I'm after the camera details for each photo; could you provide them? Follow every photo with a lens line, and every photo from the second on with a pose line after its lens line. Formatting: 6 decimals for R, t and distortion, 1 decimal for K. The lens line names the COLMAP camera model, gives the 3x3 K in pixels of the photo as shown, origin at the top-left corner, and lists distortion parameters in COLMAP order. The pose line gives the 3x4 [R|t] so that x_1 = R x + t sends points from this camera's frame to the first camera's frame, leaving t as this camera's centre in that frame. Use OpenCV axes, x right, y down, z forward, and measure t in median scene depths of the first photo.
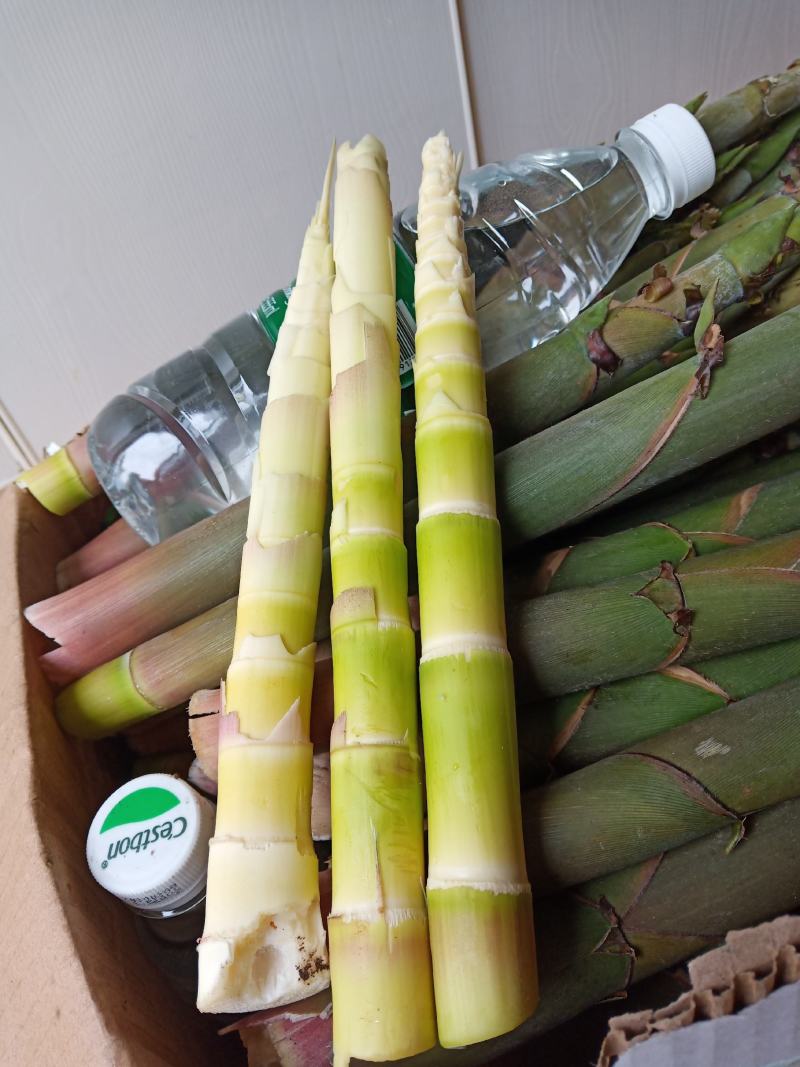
lens RADIAL K [[829.5, 0, 400.0], [0, 829.5, 533.5], [0, 0, 1]] dist [-0.015973, -0.005450]
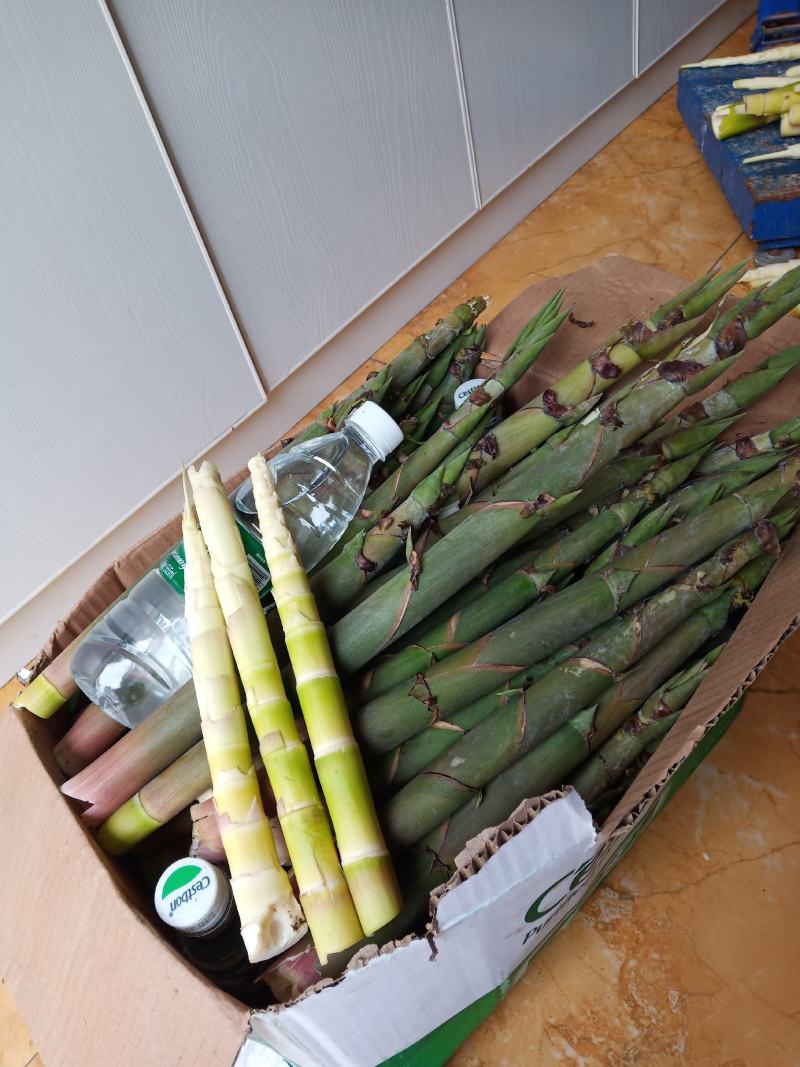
lens RADIAL K [[807.5, 0, 400.0], [0, 807.5, 533.5], [0, 0, 1]] dist [-0.016719, -0.001709]
pose [[0.949457, -0.233074, 0.210254, -0.051063], [0.238652, 0.971104, -0.001192, -0.302892], [-0.203901, 0.051309, 0.977646, -0.906973]]
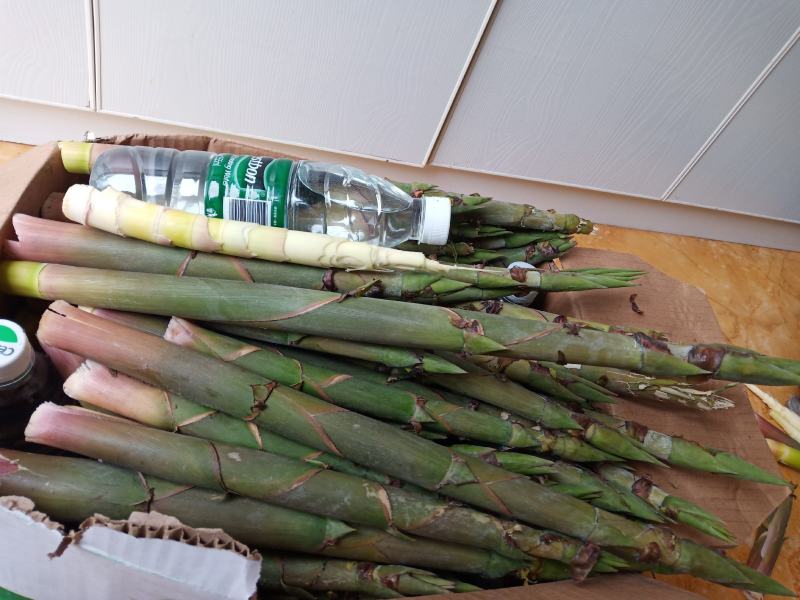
lens RADIAL K [[605.4, 0, 400.0], [0, 605.4, 300.0], [0, 0, 1]] dist [-0.016719, -0.001709]
pose [[0.804411, 0.583745, 0.110293, 0.289110], [-0.586191, 0.810082, -0.012174, -0.314920], [-0.096452, -0.054860, 0.993825, -0.599807]]
